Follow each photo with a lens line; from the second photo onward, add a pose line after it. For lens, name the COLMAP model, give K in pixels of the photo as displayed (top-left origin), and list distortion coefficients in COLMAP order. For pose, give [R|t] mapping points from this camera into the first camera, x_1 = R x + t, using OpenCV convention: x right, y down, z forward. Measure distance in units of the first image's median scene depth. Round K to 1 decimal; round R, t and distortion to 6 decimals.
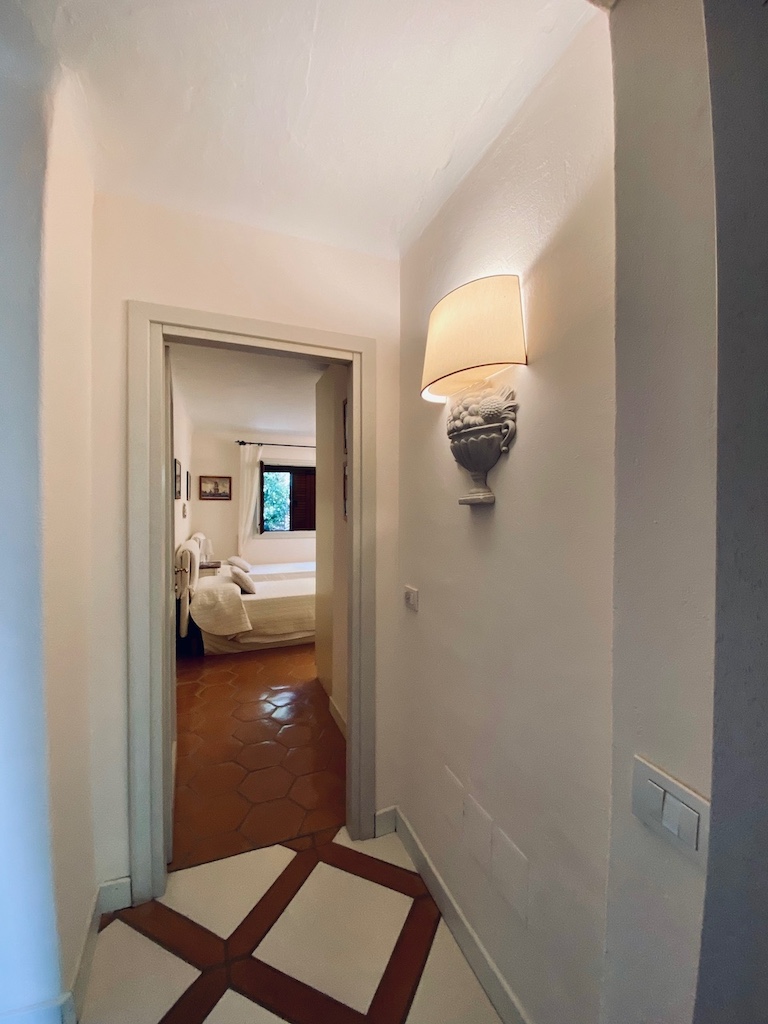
lens RADIAL K [[416.3, 0, 384.0], [0, 416.3, 512.0], [0, 0, 1]] dist [0.020691, -0.022671]
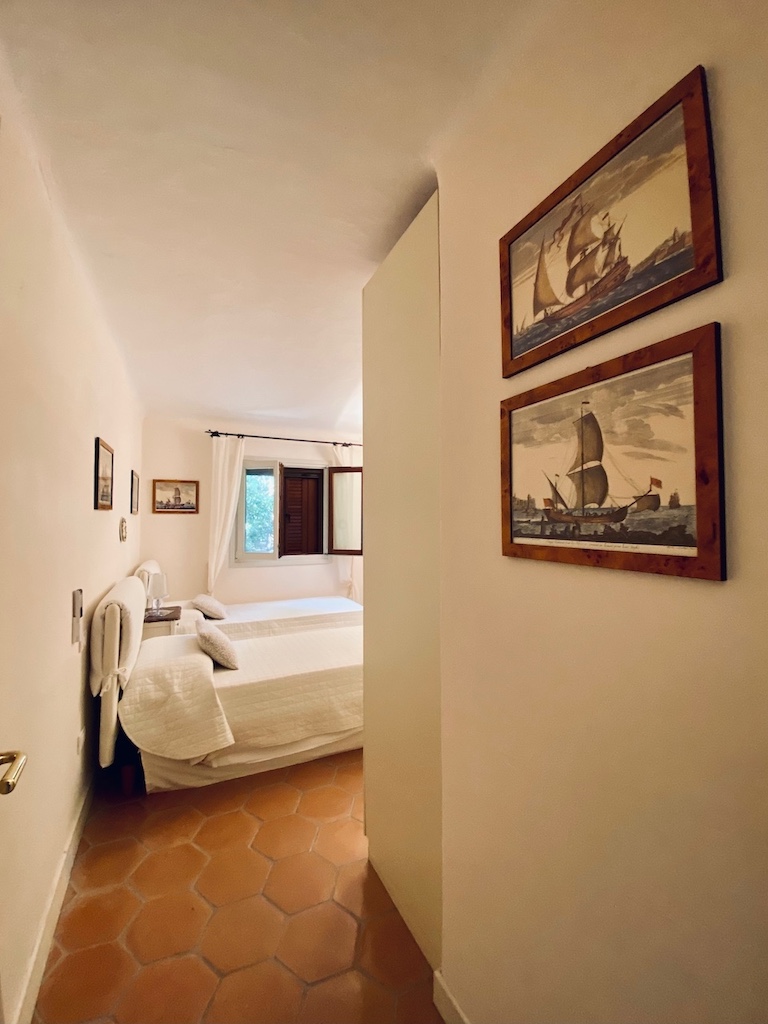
lens RADIAL K [[416.3, 0, 384.0], [0, 416.3, 512.0], [0, 0, 1]] dist [0.020691, -0.022671]
pose [[0.997761, -0.001788, 0.066863, -0.139134], [0.004192, 0.999349, -0.035842, -0.006449], [-0.066755, 0.036042, 0.997118, 0.380160]]
